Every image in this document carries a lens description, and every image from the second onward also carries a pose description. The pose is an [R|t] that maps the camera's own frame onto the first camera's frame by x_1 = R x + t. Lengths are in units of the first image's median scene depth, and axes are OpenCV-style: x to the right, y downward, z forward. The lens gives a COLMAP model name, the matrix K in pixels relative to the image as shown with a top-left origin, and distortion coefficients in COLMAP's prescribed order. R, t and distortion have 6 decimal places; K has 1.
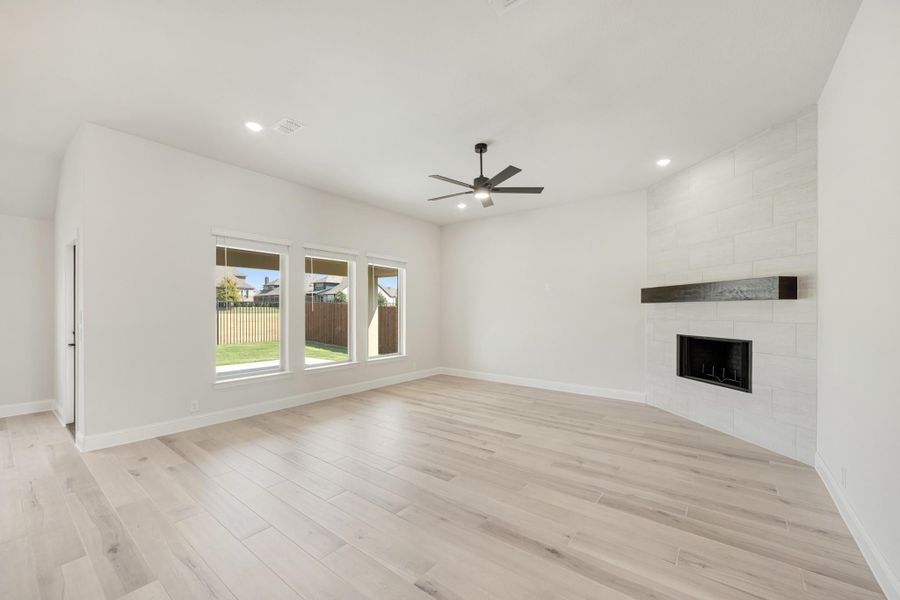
lens RADIAL K [[360.0, 0, 446.1], [0, 360.0, 309.1], [0, 0, 1]] dist [-0.002468, -0.000241]
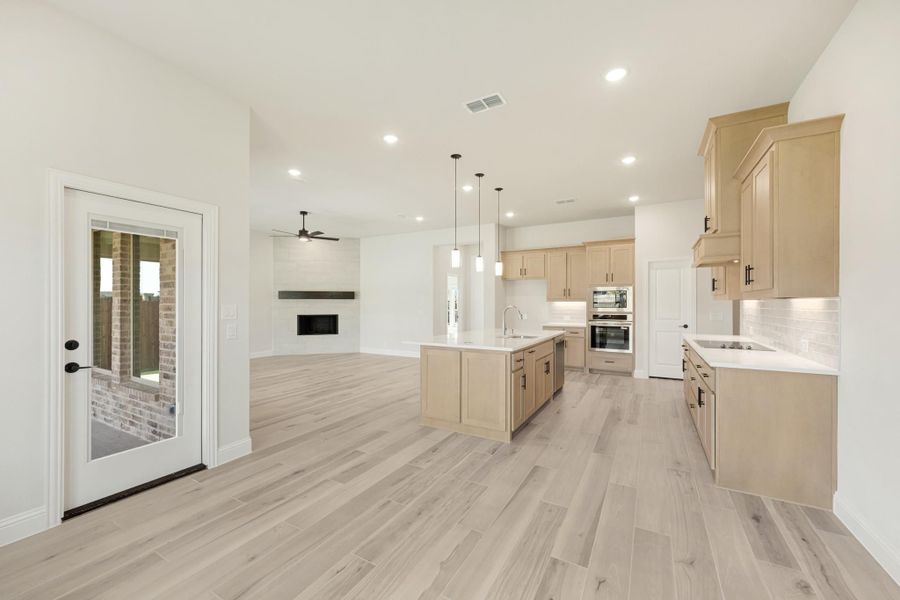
lens RADIAL K [[359.7, 0, 449.1], [0, 359.7, 304.7], [0, 0, 1]] dist [-0.000173, 0.000109]
pose [[-0.144743, -0.006587, 0.989447, -1.681502], [-0.003712, 0.999974, 0.006114, -0.003799], [-0.989462, -0.002788, -0.144764, 0.508762]]
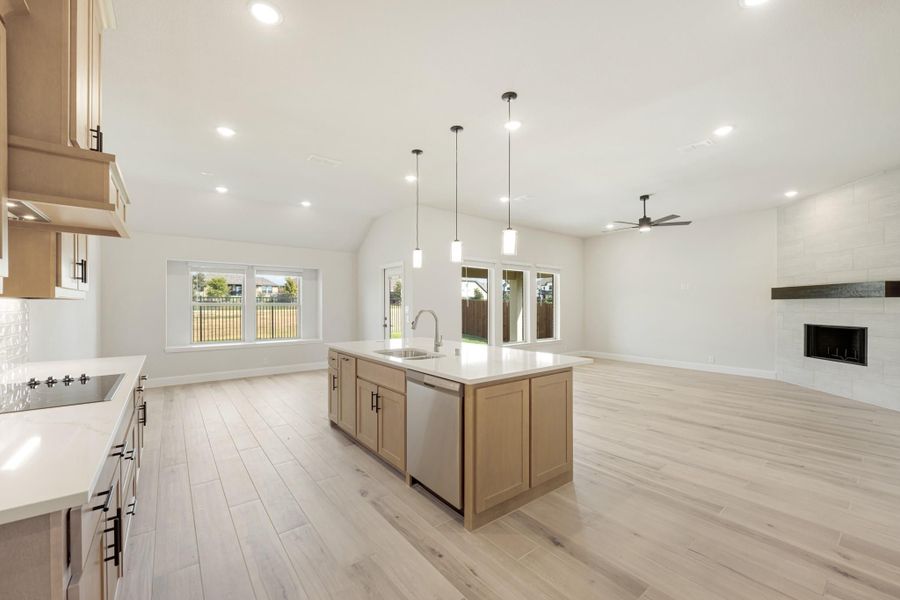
lens RADIAL K [[359.7, 0, 449.1], [0, 359.7, 304.7], [0, 0, 1]] dist [-0.000173, 0.000109]
pose [[0.970803, -0.001992, -0.239870, -0.315748], [0.002091, 0.999998, 0.000160, -0.001725], [0.239869, -0.000657, 0.970805, -0.618762]]
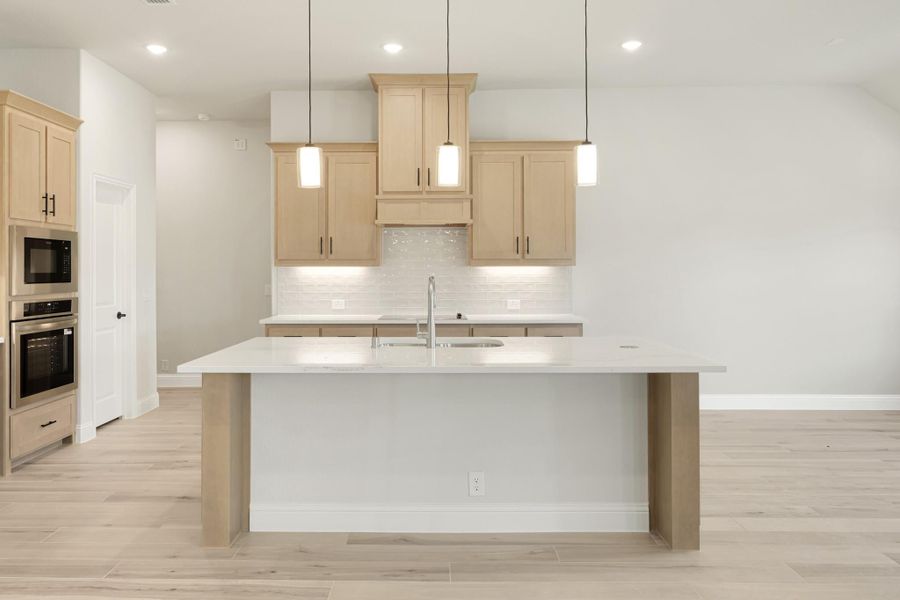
lens RADIAL K [[666.5, 0, 420.4], [0, 666.5, 270.0], [0, 0, 1]] dist [0.002202, -0.002409]
pose [[-0.802547, -0.001681, -0.596586, 0.011604], [0.002201, 0.999981, -0.005778, 0.002738], [0.596584, -0.005950, -0.802528, 0.876390]]
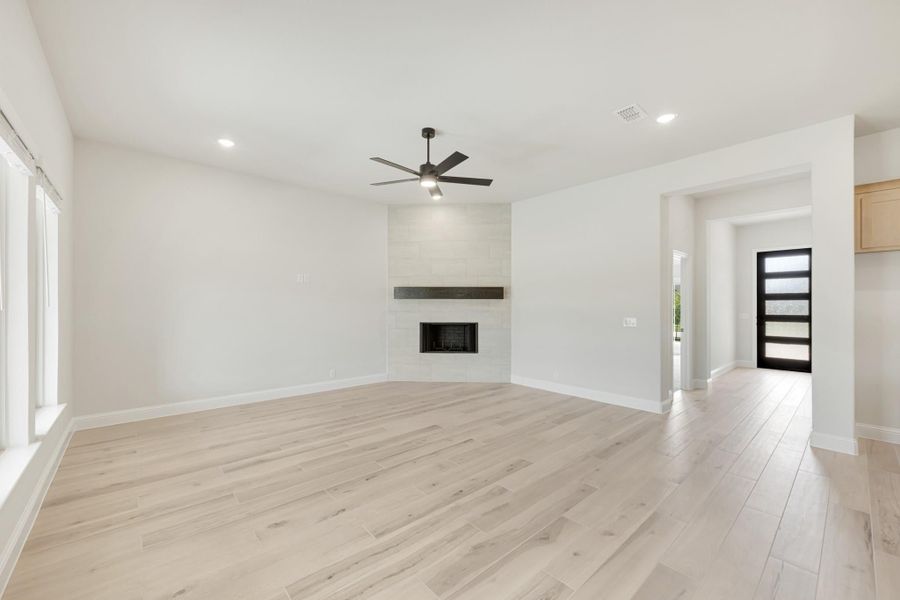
lens RADIAL K [[359.7, 0, 449.1], [0, 359.7, 304.7], [0, 0, 1]] dist [-0.000173, 0.000109]
pose [[0.182942, -0.001918, 0.983122, -0.768318], [-0.004435, 0.999986, 0.002776, -0.002026], [-0.983114, -0.004868, 0.182931, 0.728068]]
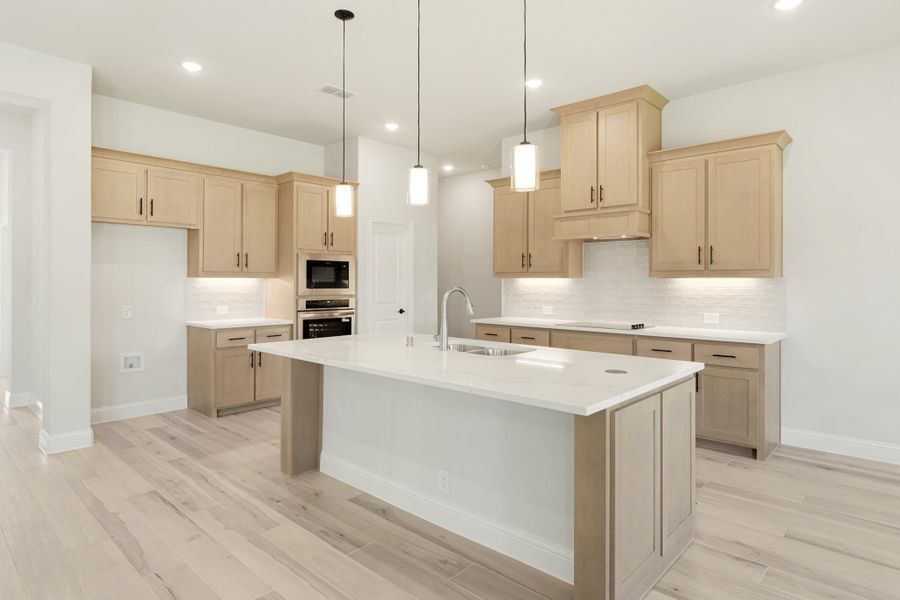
lens RADIAL K [[504.6, 0, 434.9], [0, 504.6, 280.3], [0, 0, 1]] dist [-0.003656, -0.000125]
pose [[-0.995169, -0.005361, 0.098035, -0.598307], [-0.005958, 0.999965, -0.005798, 0.001244], [-0.098000, -0.006354, -0.995166, 0.921407]]
